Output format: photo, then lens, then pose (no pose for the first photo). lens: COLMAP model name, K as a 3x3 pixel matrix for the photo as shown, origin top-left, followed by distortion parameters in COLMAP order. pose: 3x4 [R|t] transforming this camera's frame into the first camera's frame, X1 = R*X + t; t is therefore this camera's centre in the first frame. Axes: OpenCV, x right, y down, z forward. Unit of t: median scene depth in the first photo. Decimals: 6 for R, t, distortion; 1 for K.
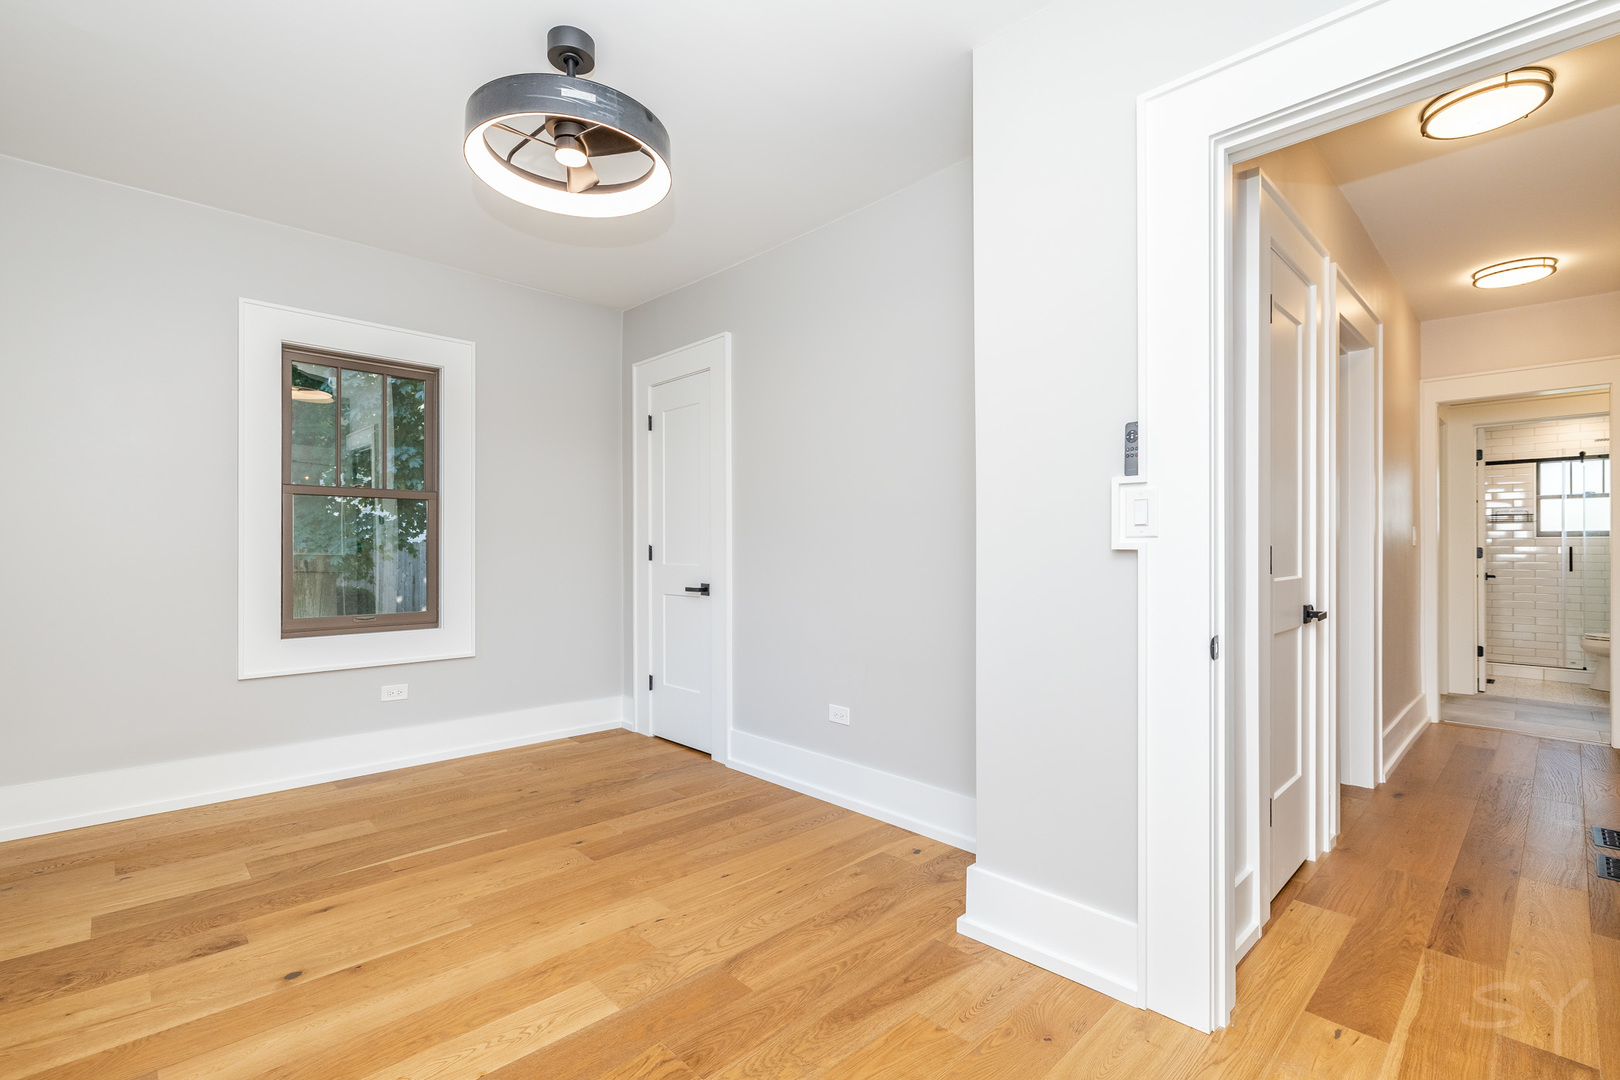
lens RADIAL K [[733.9, 0, 767.5], [0, 733.9, 547.4], [0, 0, 1]] dist [-0.001069, -0.000259]
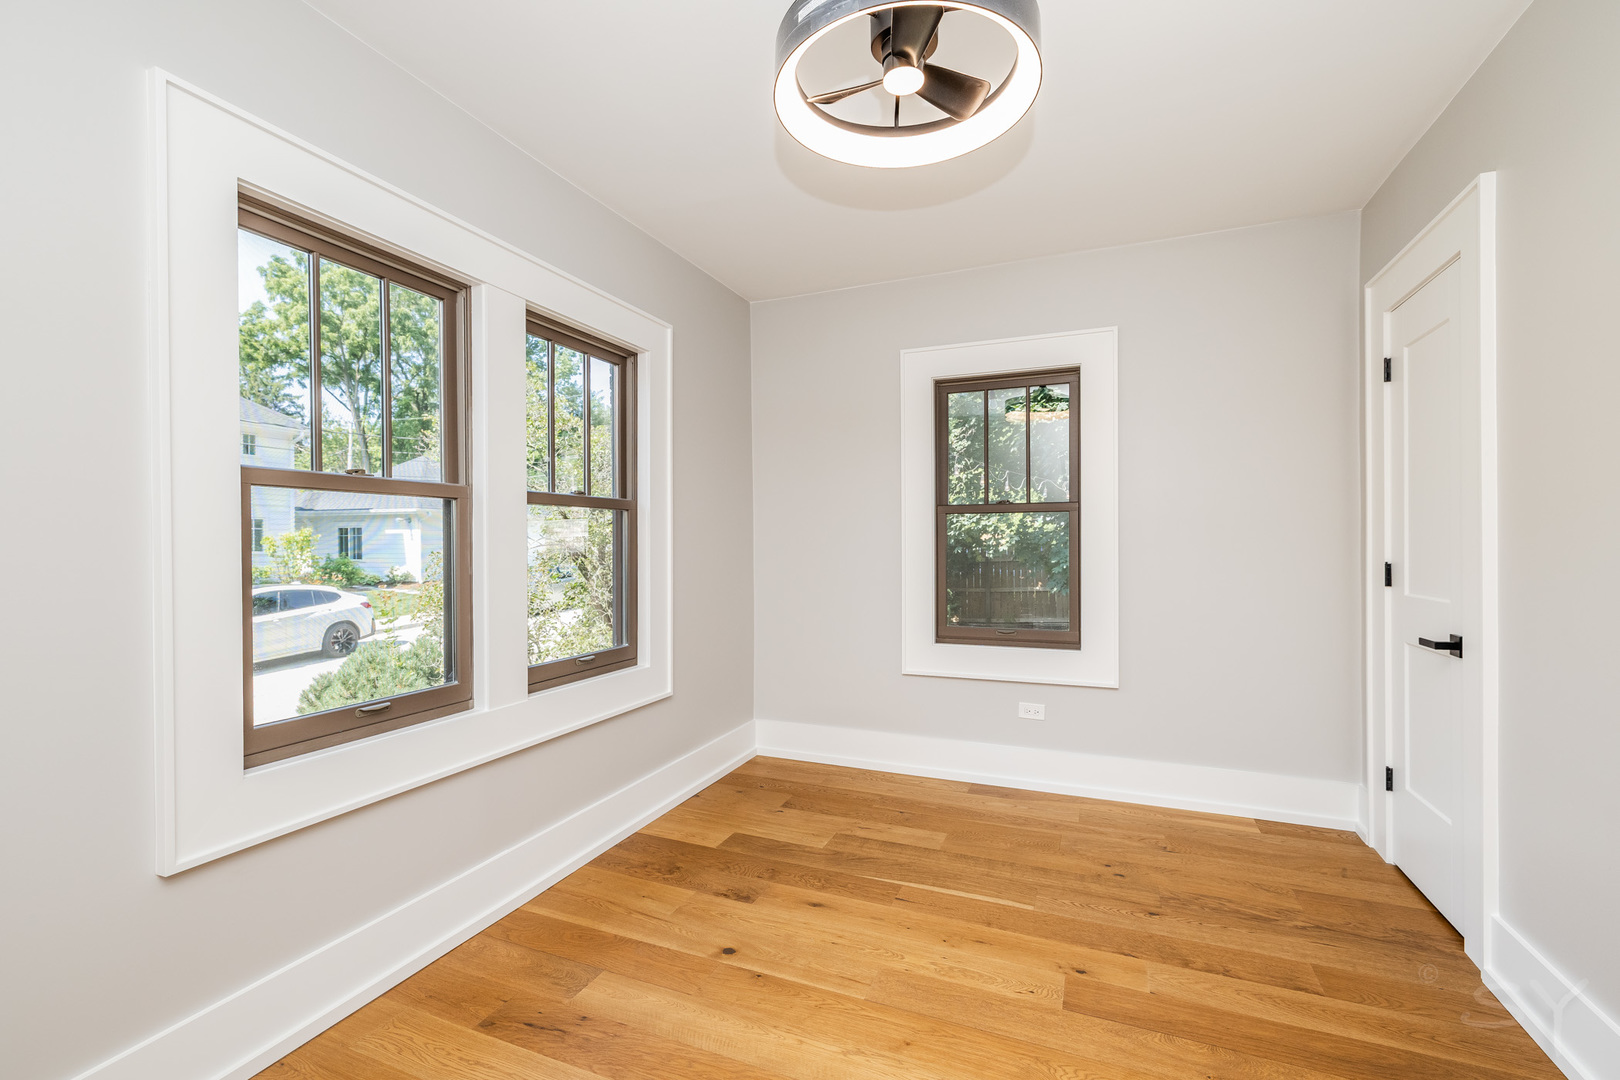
lens RADIAL K [[693.5, 0, 816.5], [0, 693.5, 544.7], [0, 0, 1]] dist [0.002687, 0.000503]
pose [[0.426372, -0.001252, -0.904547, 0.251585], [0.005753, 0.999983, 0.001328, -0.032161], [0.904529, -0.005770, 0.426372, 0.430227]]
